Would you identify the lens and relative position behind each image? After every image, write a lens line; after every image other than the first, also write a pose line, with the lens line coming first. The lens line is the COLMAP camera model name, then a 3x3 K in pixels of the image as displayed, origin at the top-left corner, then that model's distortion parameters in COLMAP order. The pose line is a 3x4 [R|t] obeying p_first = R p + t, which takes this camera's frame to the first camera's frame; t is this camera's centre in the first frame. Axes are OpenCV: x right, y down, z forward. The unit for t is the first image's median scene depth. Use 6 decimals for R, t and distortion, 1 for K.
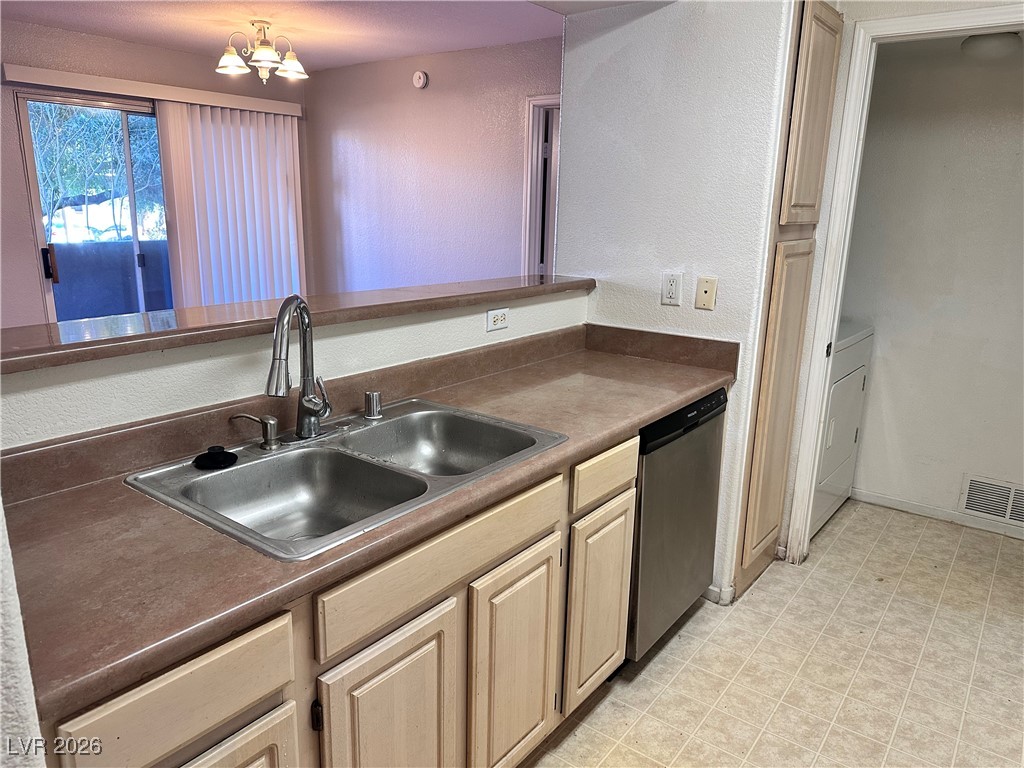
lens RADIAL K [[734.0, 0, 518.5], [0, 734.0, 380.8], [0, 0, 1]] dist [0.042147, -0.036926]
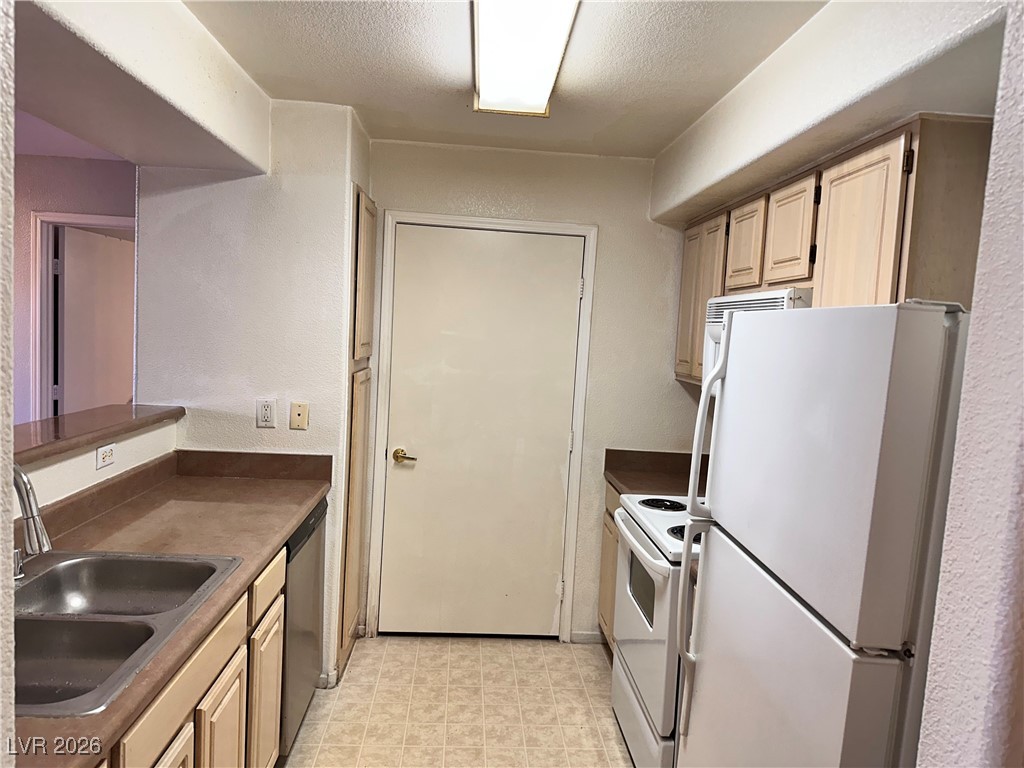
lens RADIAL K [[734.0, 0, 516.1], [0, 734.0, 386.3], [0, 0, 1]] dist [0.042147, -0.036926]
pose [[0.765635, -0.036795, 0.642222, -0.232392], [0.118306, 0.989388, -0.084354, -0.025982], [-0.632303, 0.140563, 0.761863, -0.115099]]
